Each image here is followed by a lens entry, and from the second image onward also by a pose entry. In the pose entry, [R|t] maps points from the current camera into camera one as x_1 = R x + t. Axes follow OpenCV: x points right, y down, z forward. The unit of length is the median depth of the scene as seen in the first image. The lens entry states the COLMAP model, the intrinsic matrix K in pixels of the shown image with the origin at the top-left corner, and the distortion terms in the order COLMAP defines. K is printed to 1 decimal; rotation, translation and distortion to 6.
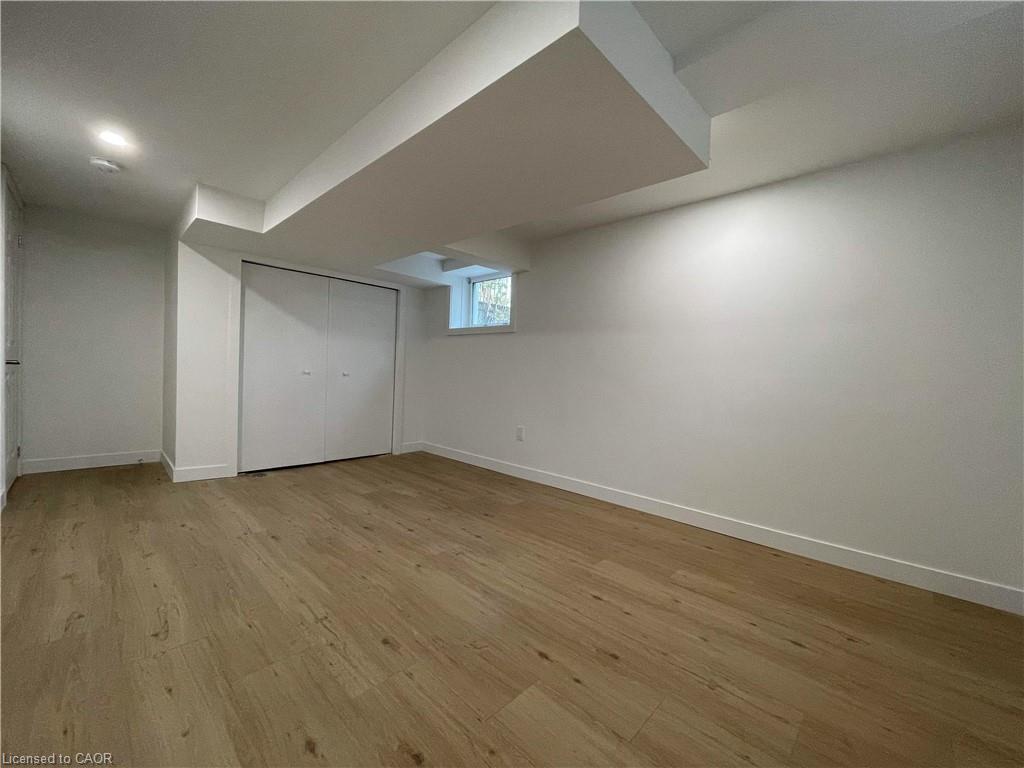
lens RADIAL K [[417.0, 0, 510.4], [0, 417.0, 378.6], [0, 0, 1]] dist [0.000183, 0.001507]
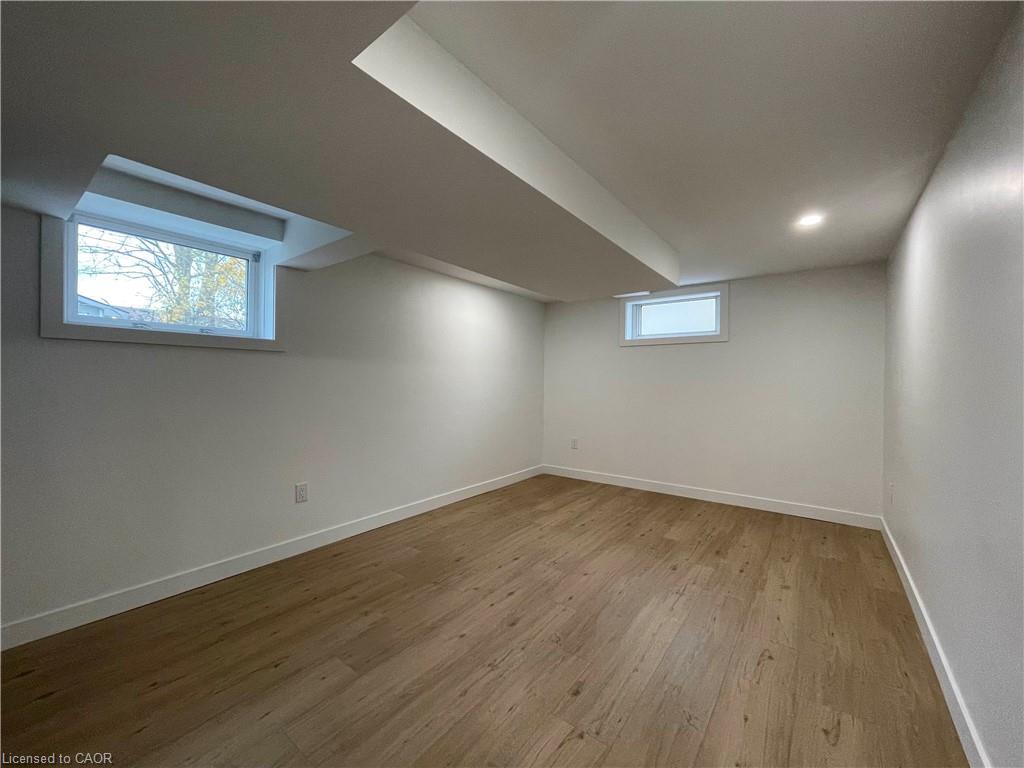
lens RADIAL K [[417.0, 0, 512.4], [0, 417.0, 386.0], [0, 0, 1]] dist [0.000183, 0.001507]
pose [[-0.129249, -0.054037, 0.990139, -1.180884], [0.001152, 0.998505, 0.054644, -0.149386], [-0.991611, 0.008203, -0.128994, 1.170803]]
